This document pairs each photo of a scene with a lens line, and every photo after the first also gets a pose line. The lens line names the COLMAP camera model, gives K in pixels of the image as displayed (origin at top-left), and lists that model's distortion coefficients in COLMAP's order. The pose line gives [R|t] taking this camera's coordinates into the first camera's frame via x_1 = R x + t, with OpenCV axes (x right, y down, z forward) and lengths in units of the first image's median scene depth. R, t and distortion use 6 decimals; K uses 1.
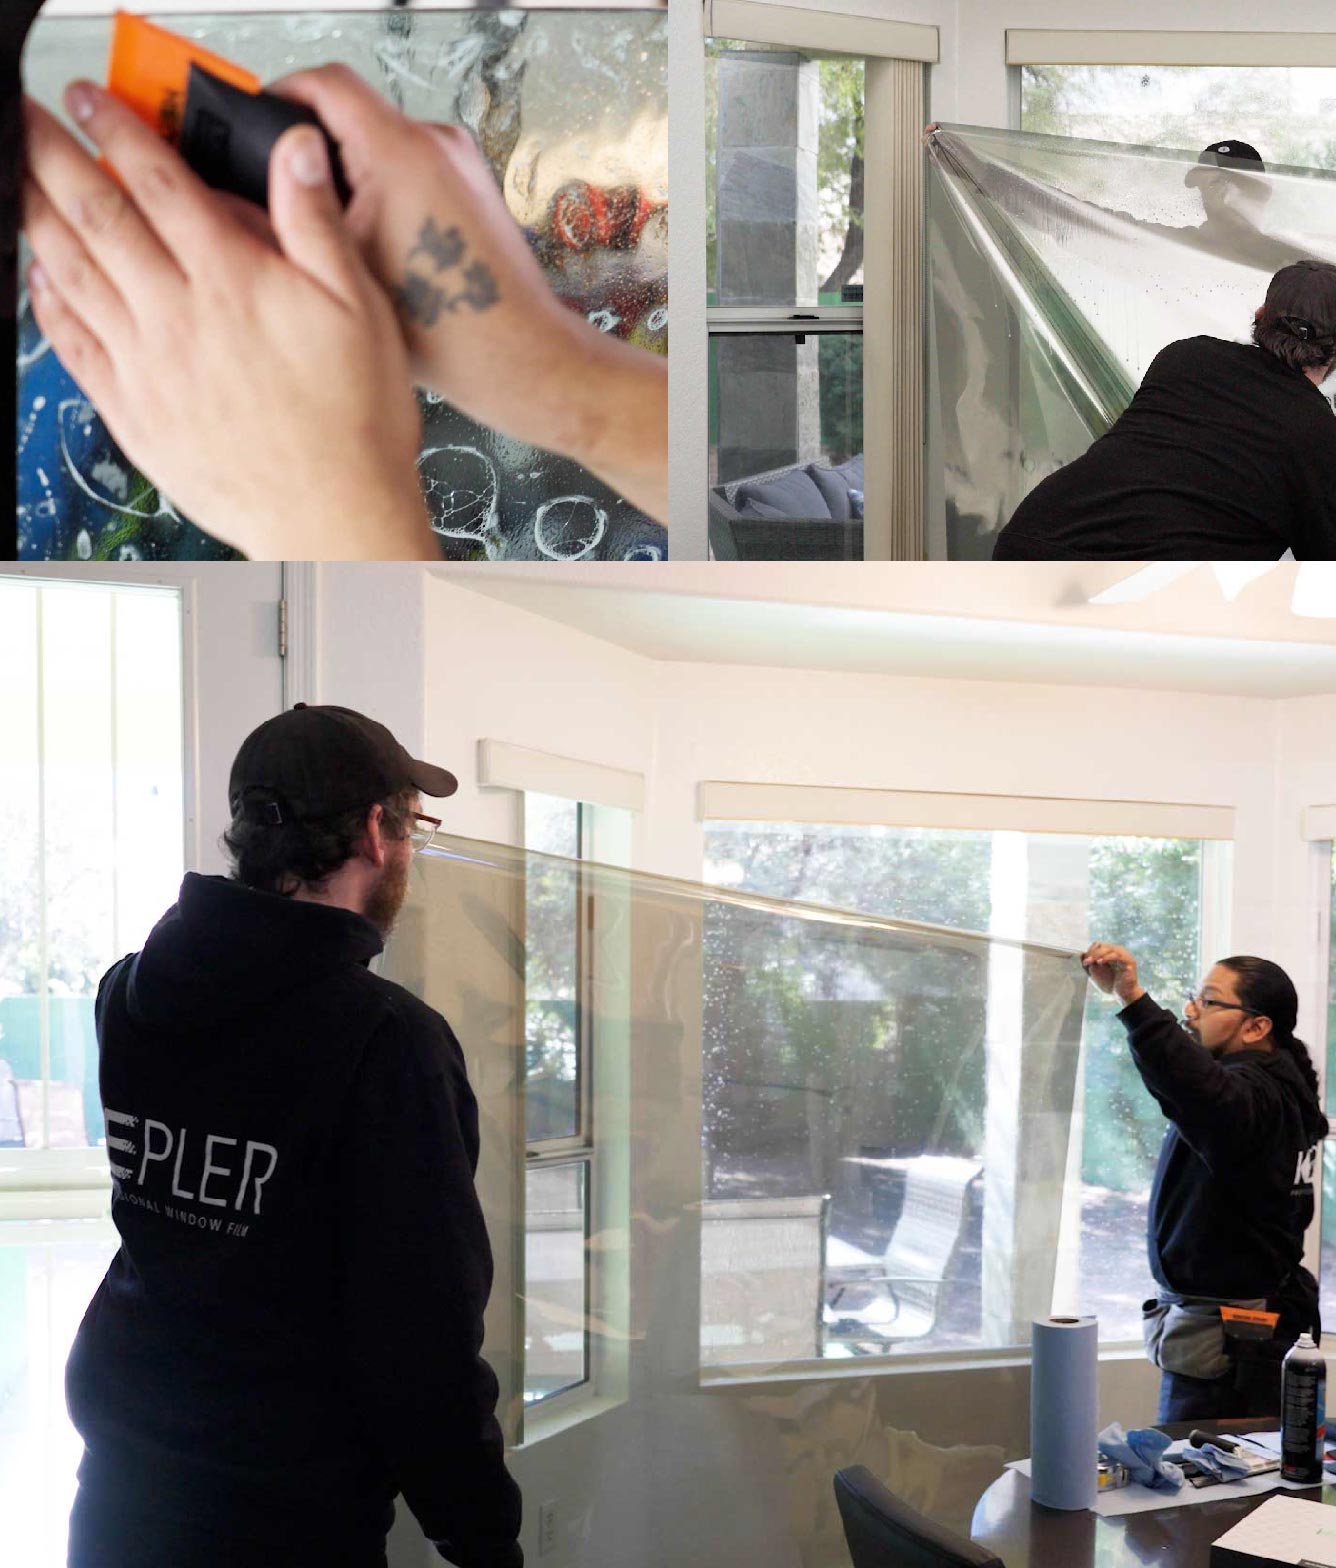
lens RADIAL K [[11093.9, 0, 666.6], [0, 11093.9, 784.0], [0, 0, 1]] dist [-0.387918, 0.000000]
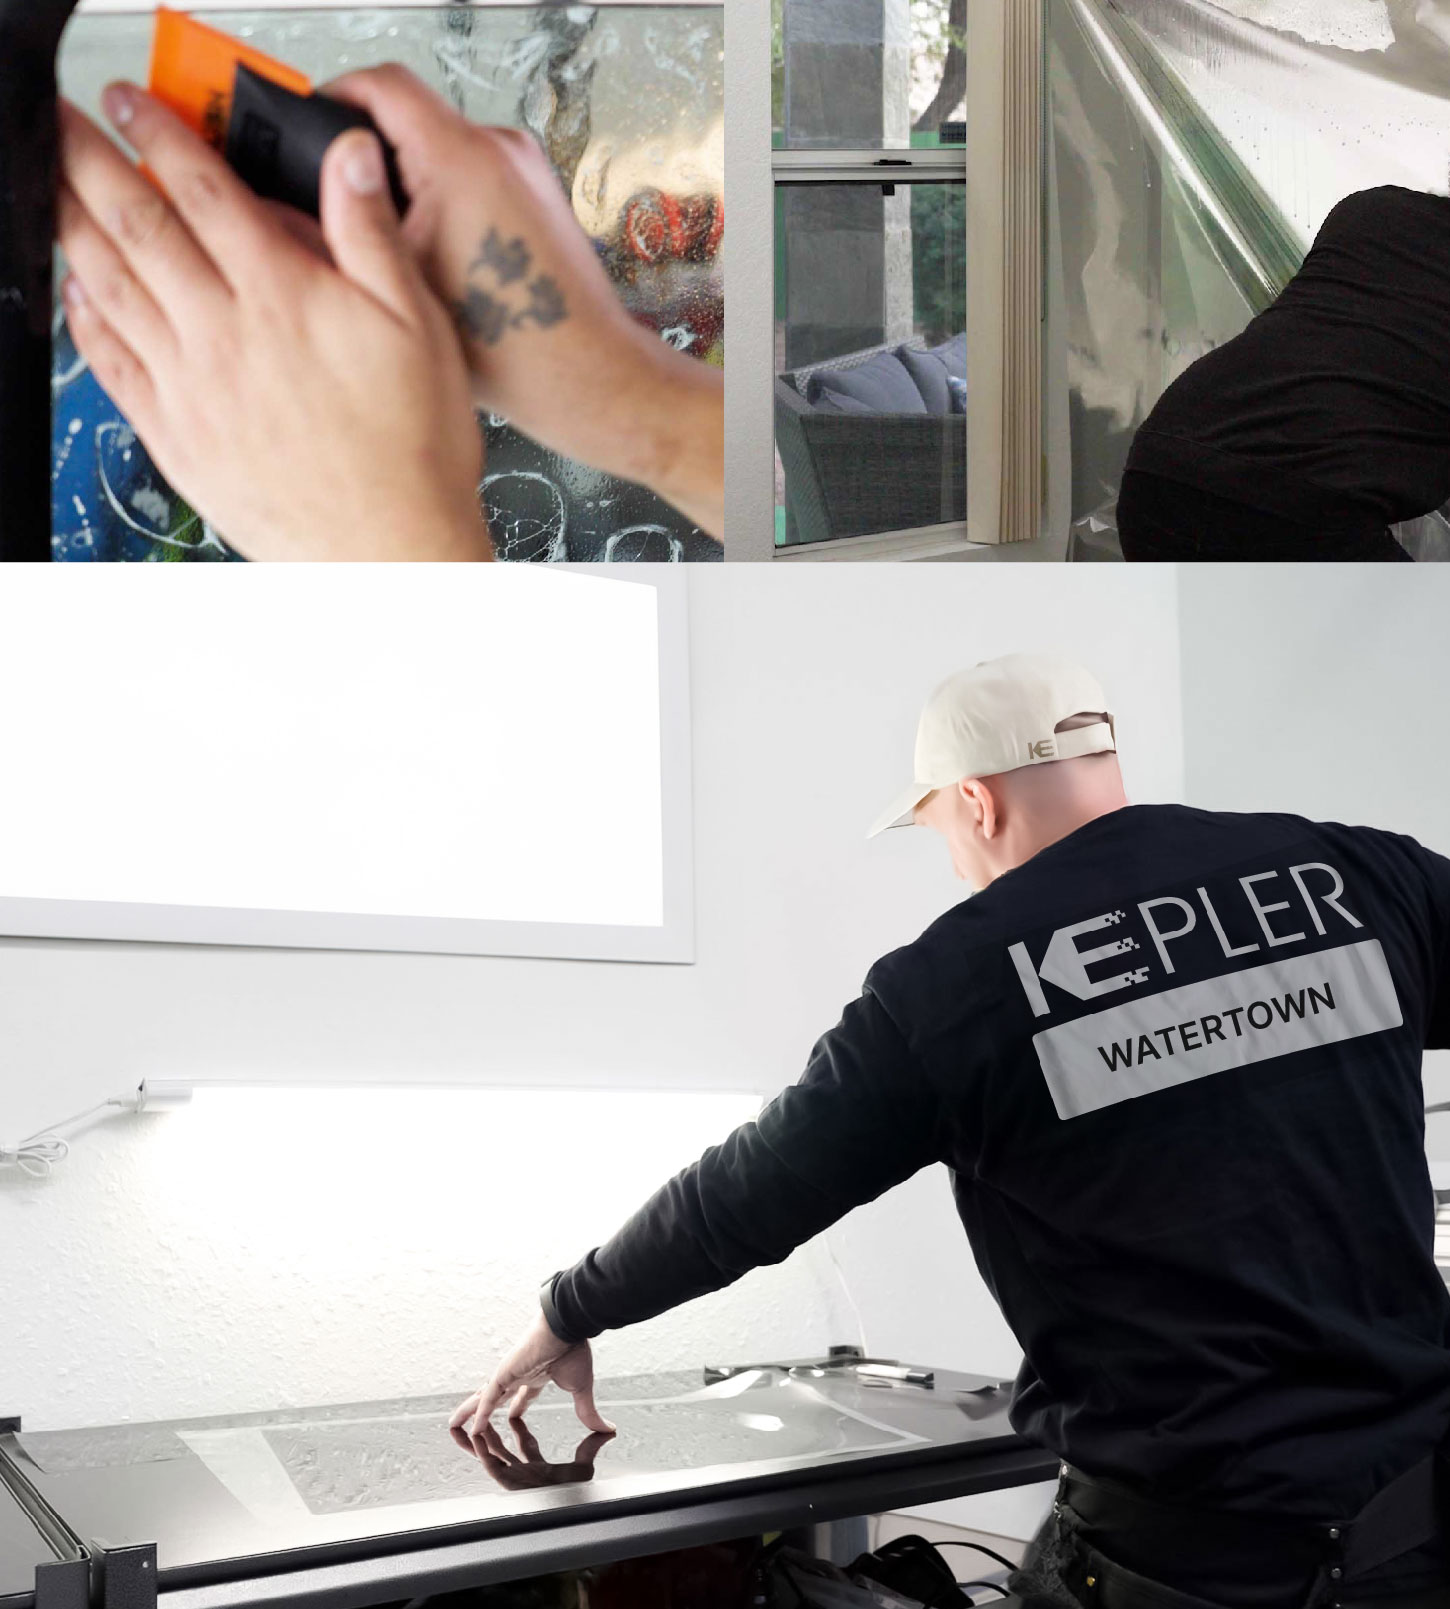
lens RADIAL K [[11847.6, 0, 725.2], [0, 11847.6, 805.1], [0, 0, 1]] dist [-0.349854, 0.000000]
pose [[0.999998, -0.000054, -0.001732, 0.001735], [0.000050, 0.999997, -0.002378, 0.006523], [0.001732, 0.002378, 0.999996, 0.142323]]
